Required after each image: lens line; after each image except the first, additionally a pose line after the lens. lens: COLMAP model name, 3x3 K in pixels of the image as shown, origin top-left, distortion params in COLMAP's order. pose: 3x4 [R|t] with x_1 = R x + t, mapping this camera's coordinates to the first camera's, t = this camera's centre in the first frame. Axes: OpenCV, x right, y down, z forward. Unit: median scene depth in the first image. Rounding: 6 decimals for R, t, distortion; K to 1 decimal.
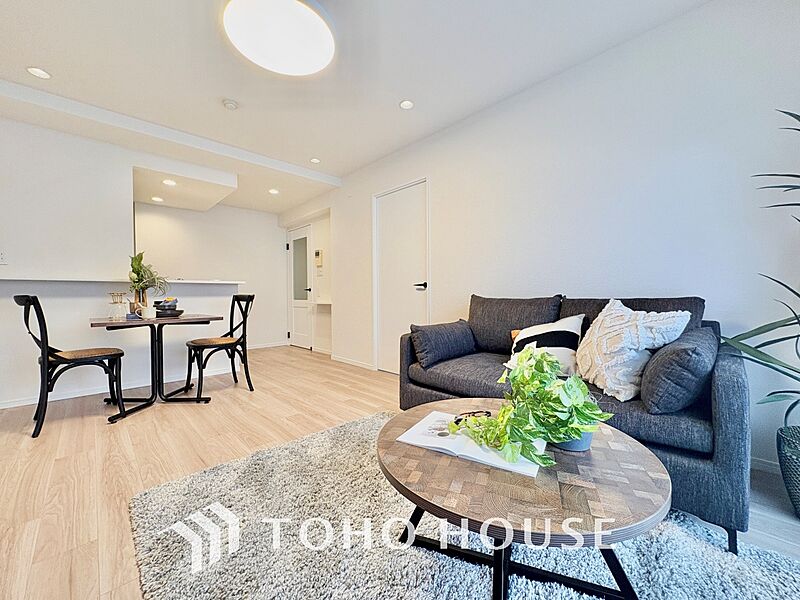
lens RADIAL K [[320.1, 0, 400.0], [0, 320.1, 300.0], [0, 0, 1]] dist [0.000634, -0.000043]
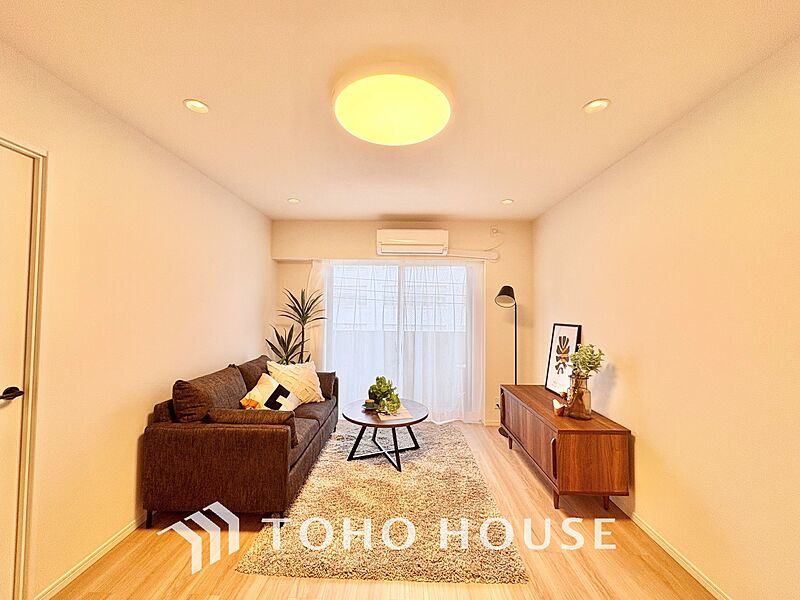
lens RADIAL K [[320.1, 0, 400.0], [0, 320.1, 300.0], [0, 0, 1]] dist [0.000634, -0.000043]
pose [[-0.704282, 0.024476, 0.709498, -0.718980], [0.004447, 0.999538, -0.030067, -0.185039], [-0.709906, -0.018021, -0.704065, 1.141608]]
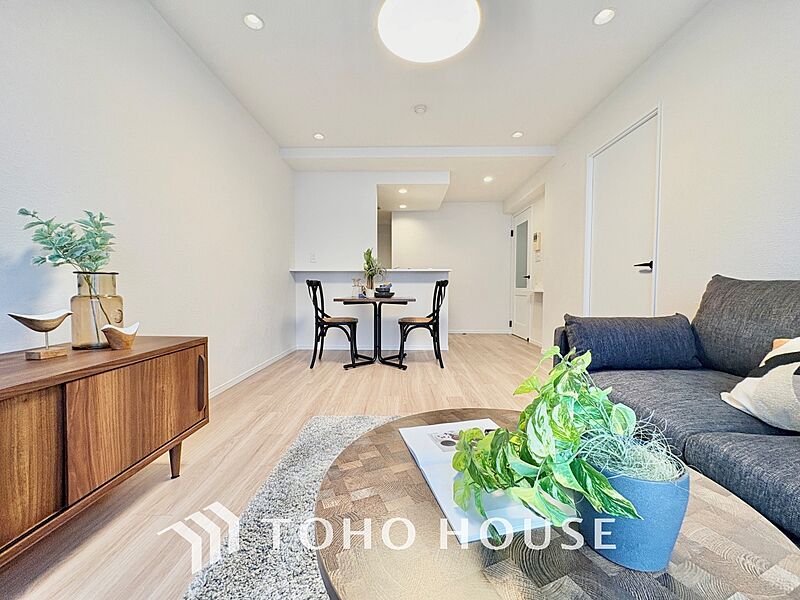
lens RADIAL K [[320.1, 0, 400.0], [0, 320.1, 300.0], [0, 0, 1]] dist [0.000634, -0.000043]
pose [[0.705793, 0.035690, -0.707519, 0.228391], [-0.016097, 0.999280, 0.034350, 0.018247], [0.708236, -0.012855, 0.705859, 0.144212]]
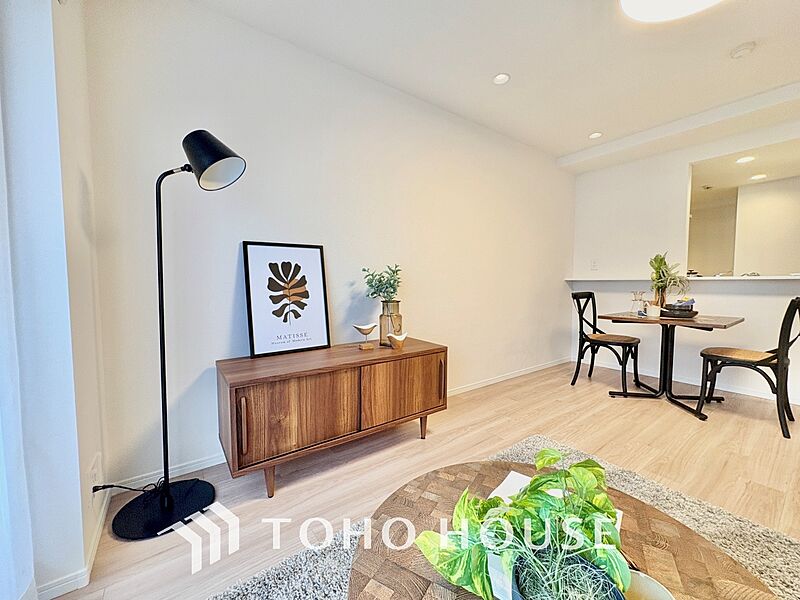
lens RADIAL K [[320.1, 0, 400.0], [0, 320.1, 300.0], [0, 0, 1]] dist [0.000634, -0.000043]
pose [[-0.141416, 0.061517, -0.988037, 0.364360], [-0.011382, 0.997900, 0.063761, -0.053021], [0.989885, 0.020263, -0.140419, 0.297980]]
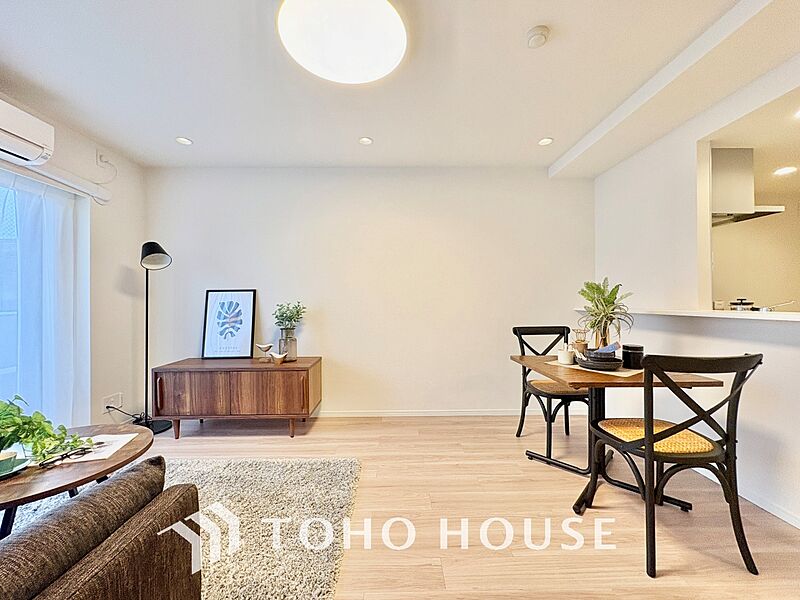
lens RADIAL K [[320.1, 0, 400.0], [0, 320.1, 300.0], [0, 0, 1]] dist [0.000634, -0.000043]
pose [[-0.686078, 0.005468, -0.727507, 0.099684], [-0.001554, 0.999958, 0.008982, -0.105771], [0.727526, 0.007293, -0.686041, 1.185720]]
